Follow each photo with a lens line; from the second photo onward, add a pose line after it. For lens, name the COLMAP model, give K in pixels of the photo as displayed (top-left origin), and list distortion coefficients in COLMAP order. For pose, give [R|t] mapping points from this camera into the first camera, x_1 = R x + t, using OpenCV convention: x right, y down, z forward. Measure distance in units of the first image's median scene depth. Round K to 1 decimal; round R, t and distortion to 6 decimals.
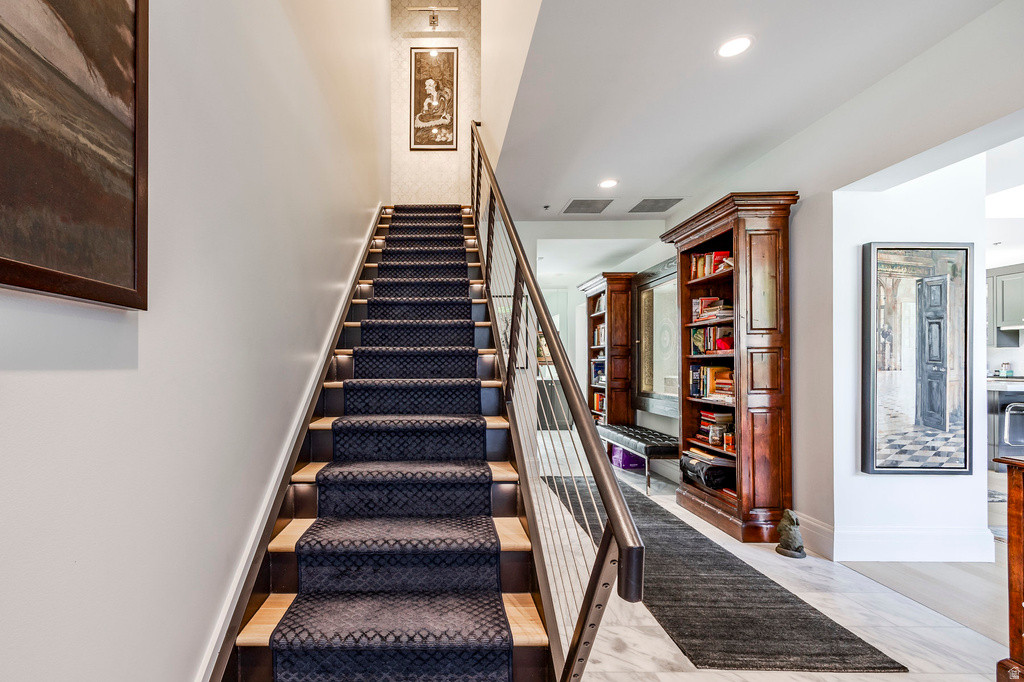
lens RADIAL K [[425.2, 0, 474.8], [0, 425.2, 362.1], [0, 0, 1]] dist [0.006273, -0.000174]
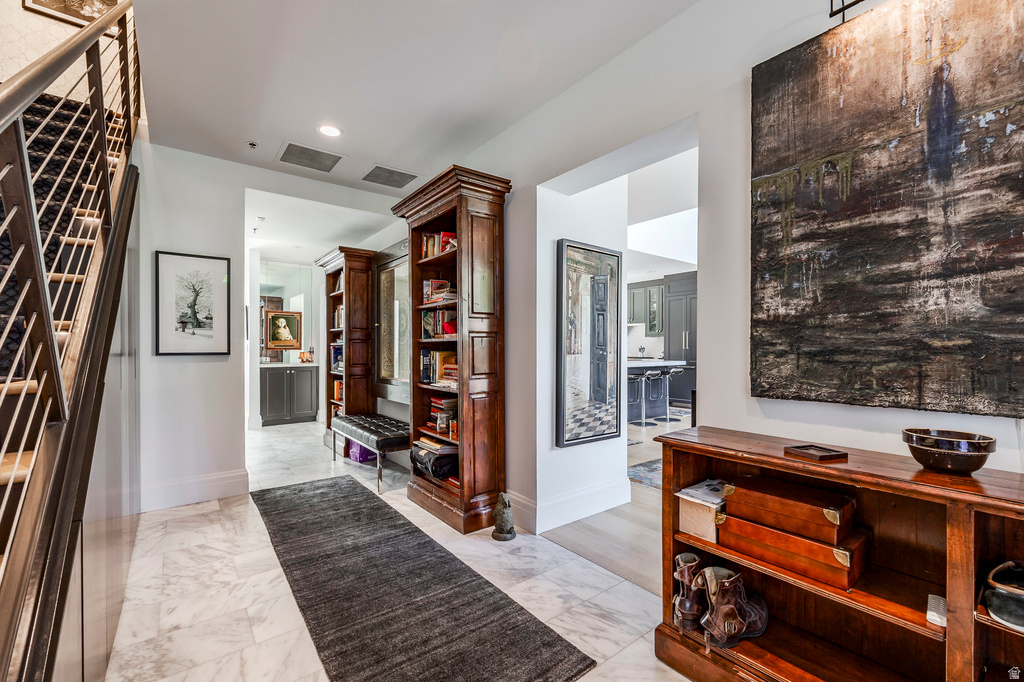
lens RADIAL K [[433.1, 0, 513.6], [0, 433.1, 348.9], [0, 0, 1]] dist [0.001203, -0.000030]
pose [[0.795614, -0.000463, 0.605804, 0.122191], [-0.002886, 0.999985, 0.004554, 0.000554], [-0.605797, -0.005371, 0.795601, 0.154048]]
